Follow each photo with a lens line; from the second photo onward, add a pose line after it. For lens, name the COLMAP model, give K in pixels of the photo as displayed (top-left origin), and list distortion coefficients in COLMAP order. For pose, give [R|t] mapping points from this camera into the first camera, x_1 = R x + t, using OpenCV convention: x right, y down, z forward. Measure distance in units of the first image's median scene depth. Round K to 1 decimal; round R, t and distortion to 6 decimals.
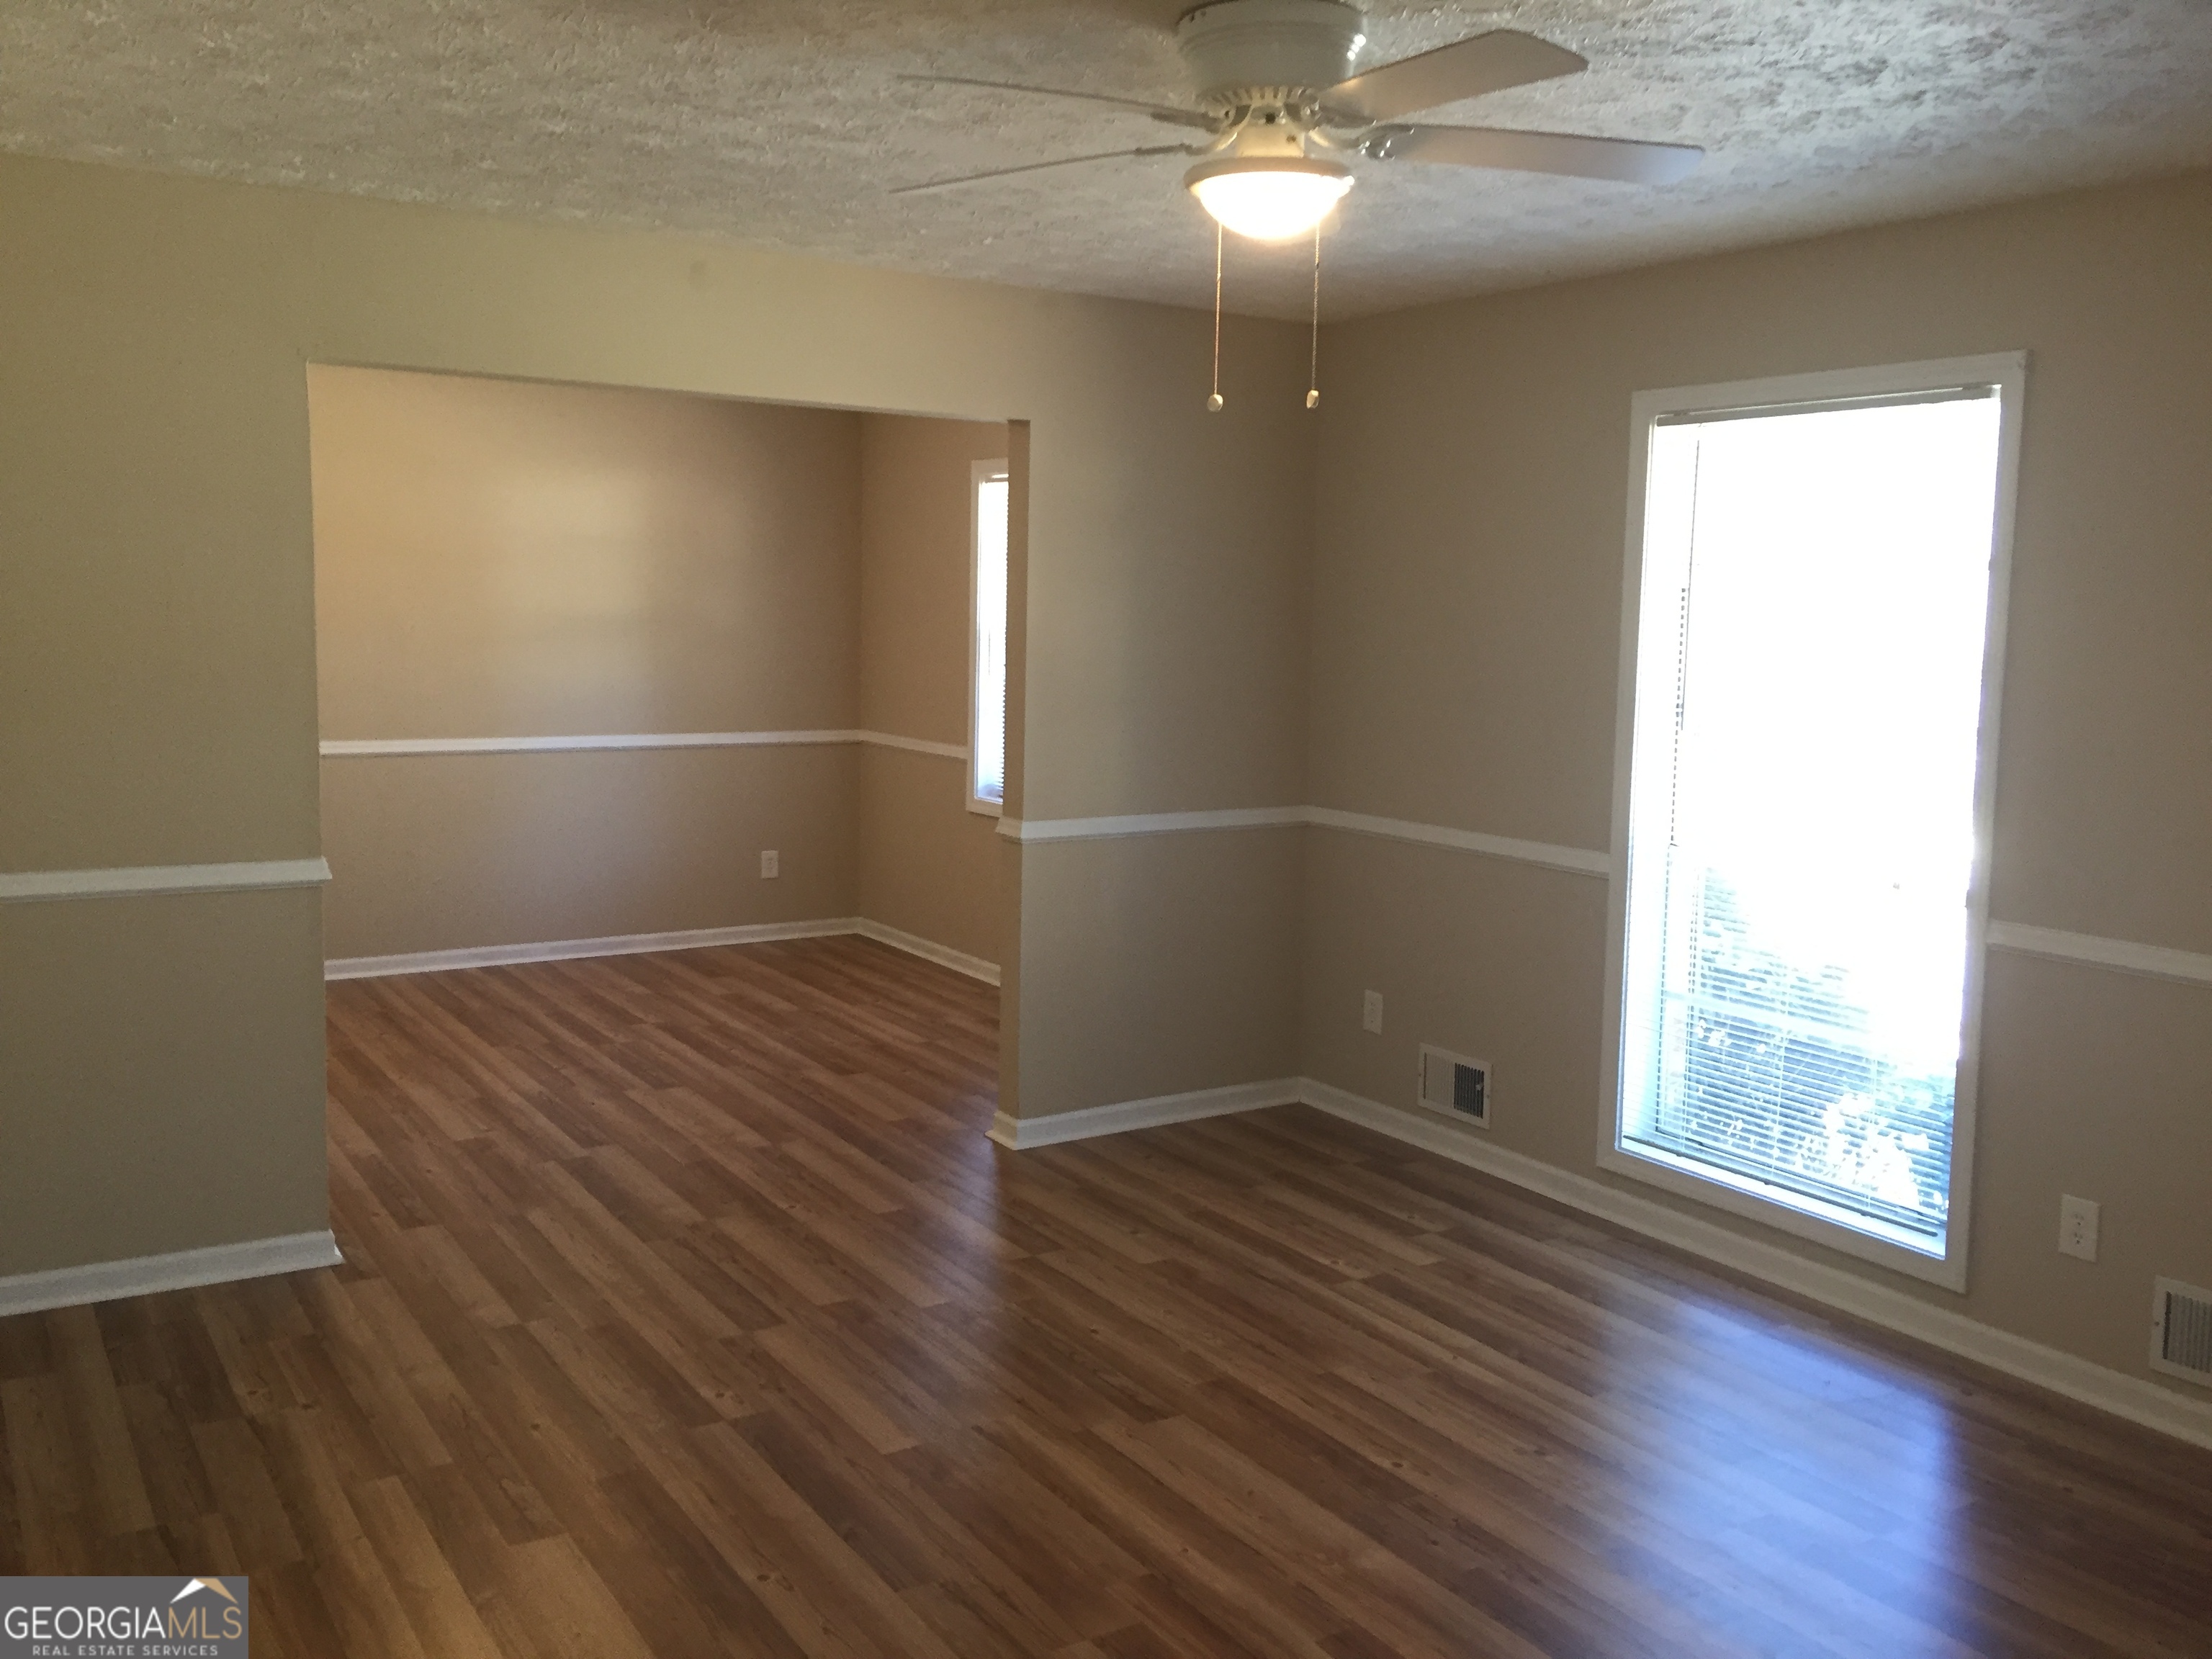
lens RADIAL K [[1893.0, 0, 1113.0], [0, 1893.0, 842.1], [0, 0, 1]] dist [0.063703, -0.112769]
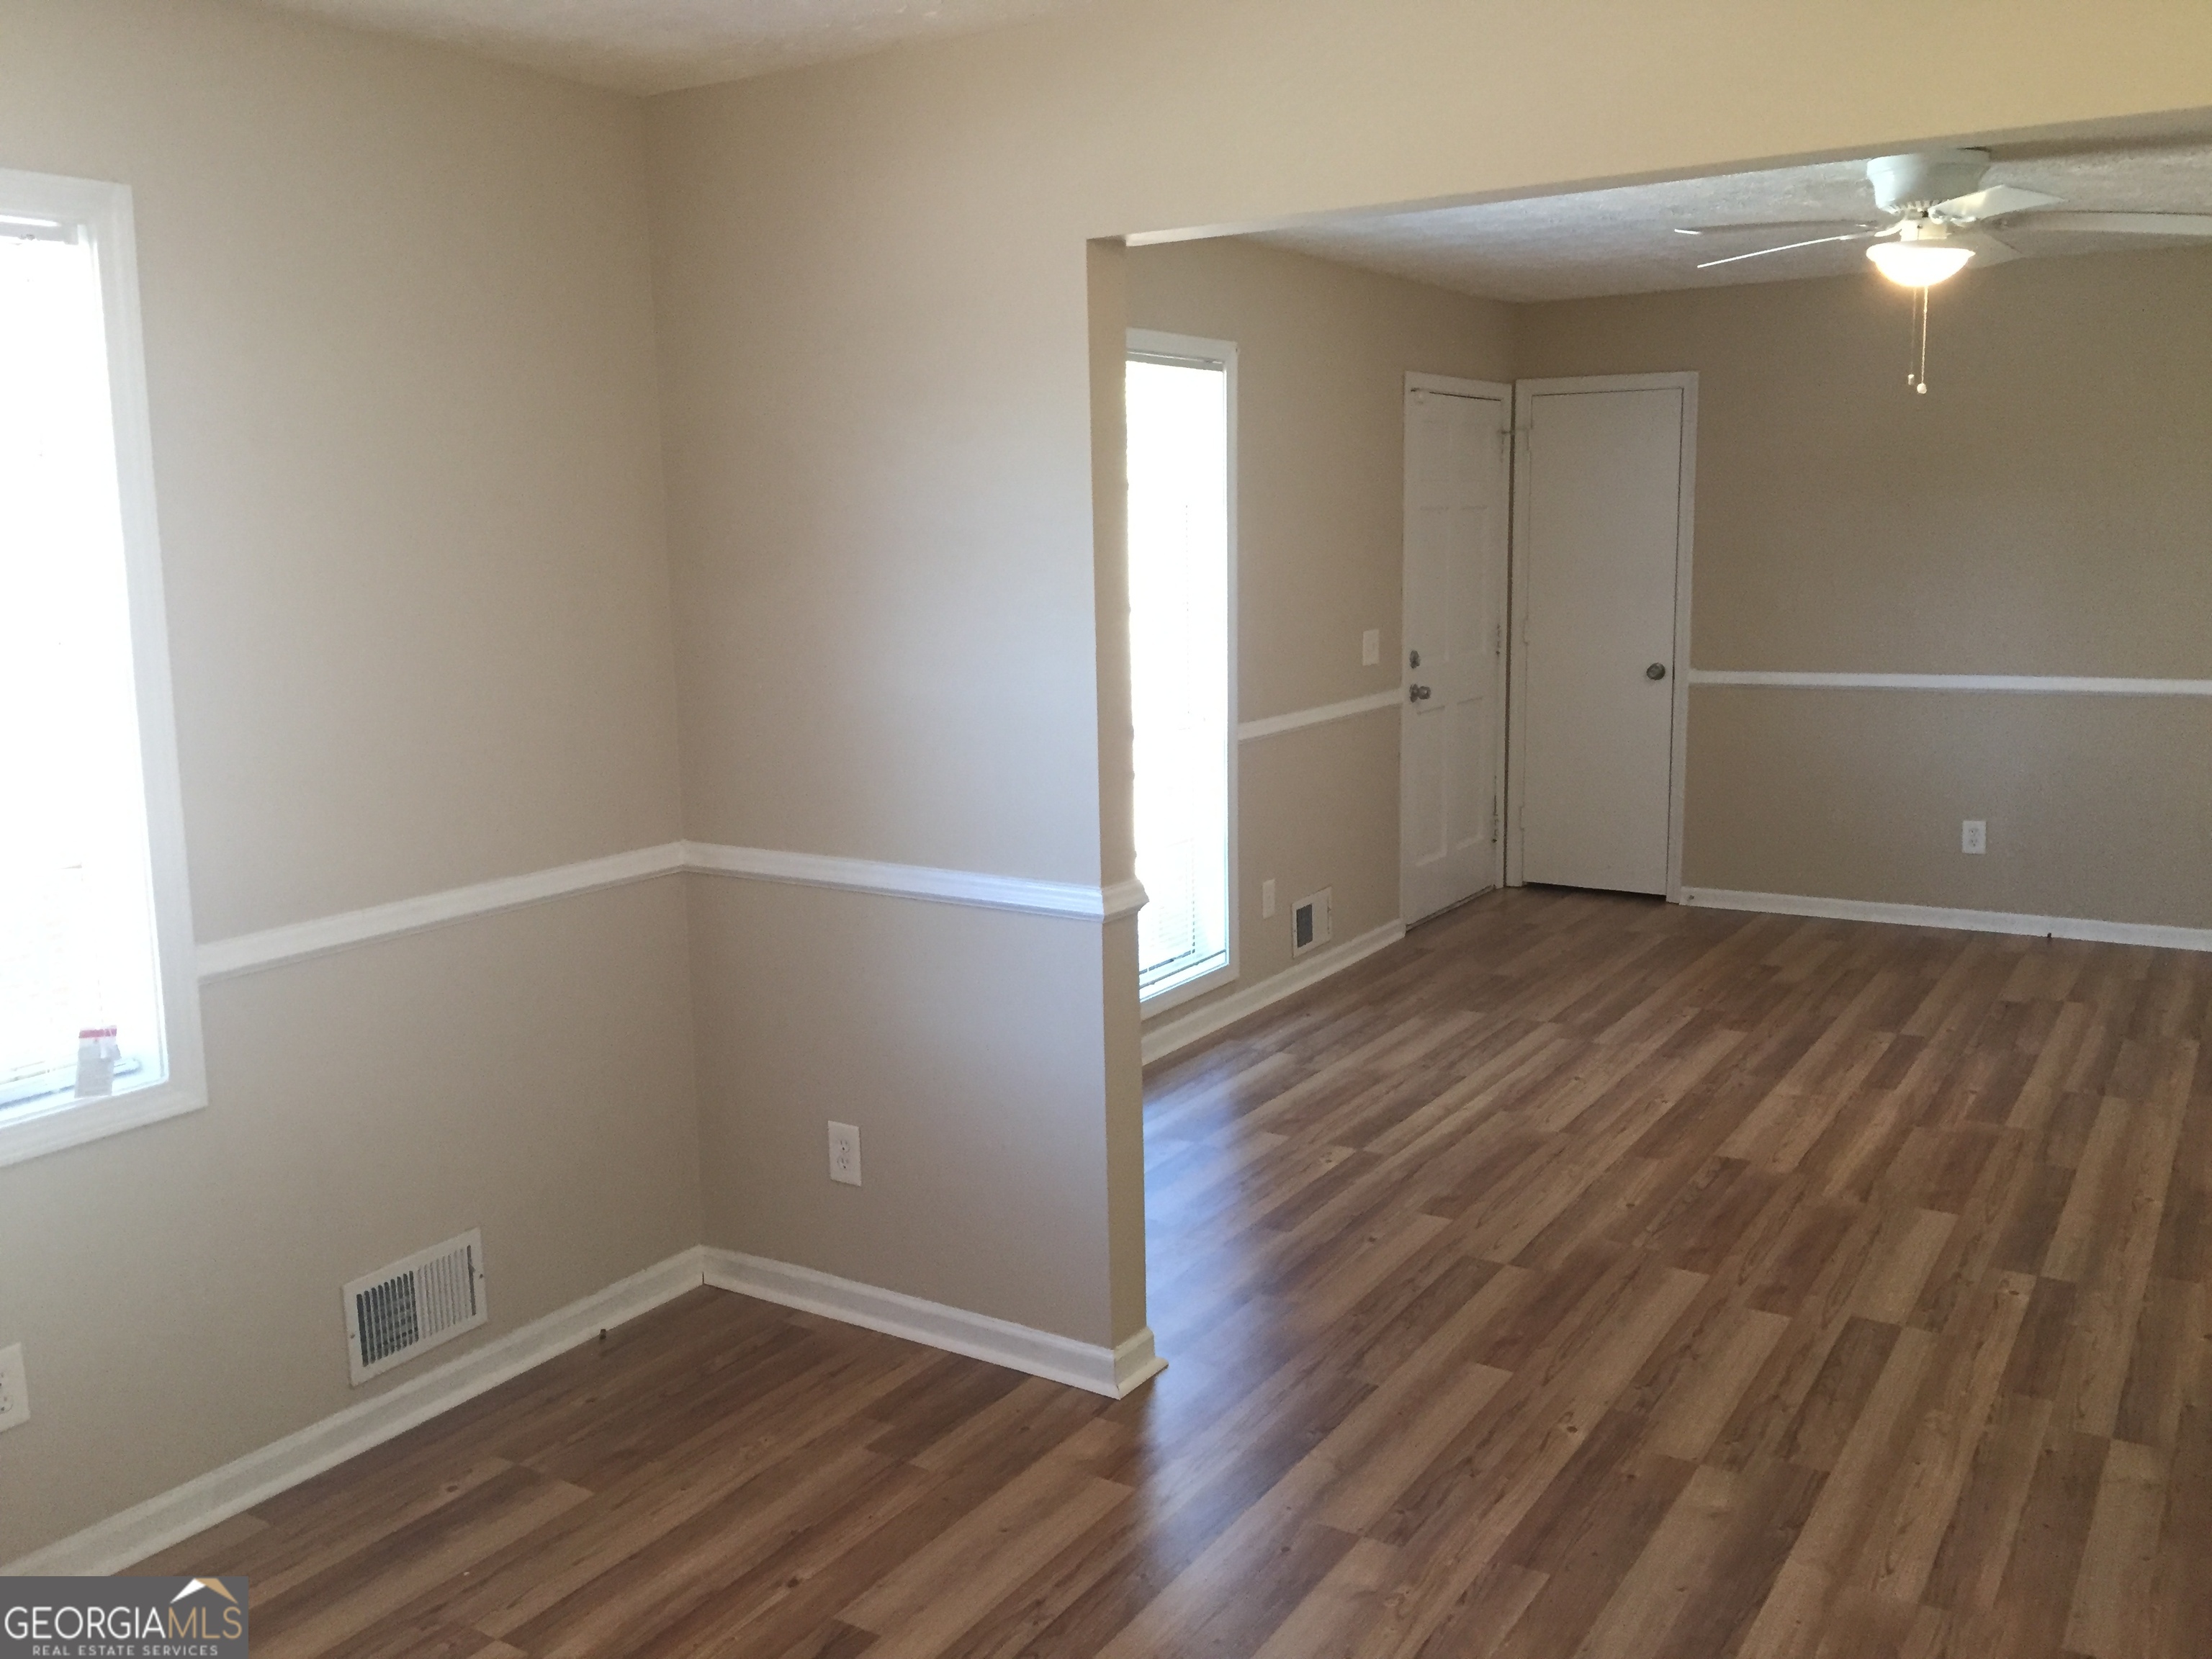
lens RADIAL K [[1893.0, 0, 1085.3], [0, 1893.0, 820.2], [0, 0, 1]] dist [0.063703, -0.112769]
pose [[-0.421823, -0.157899, 0.892823, -0.811116], [0.128304, 0.964414, 0.231179, -0.241030], [-0.897554, 0.212069, -0.386553, 1.660418]]
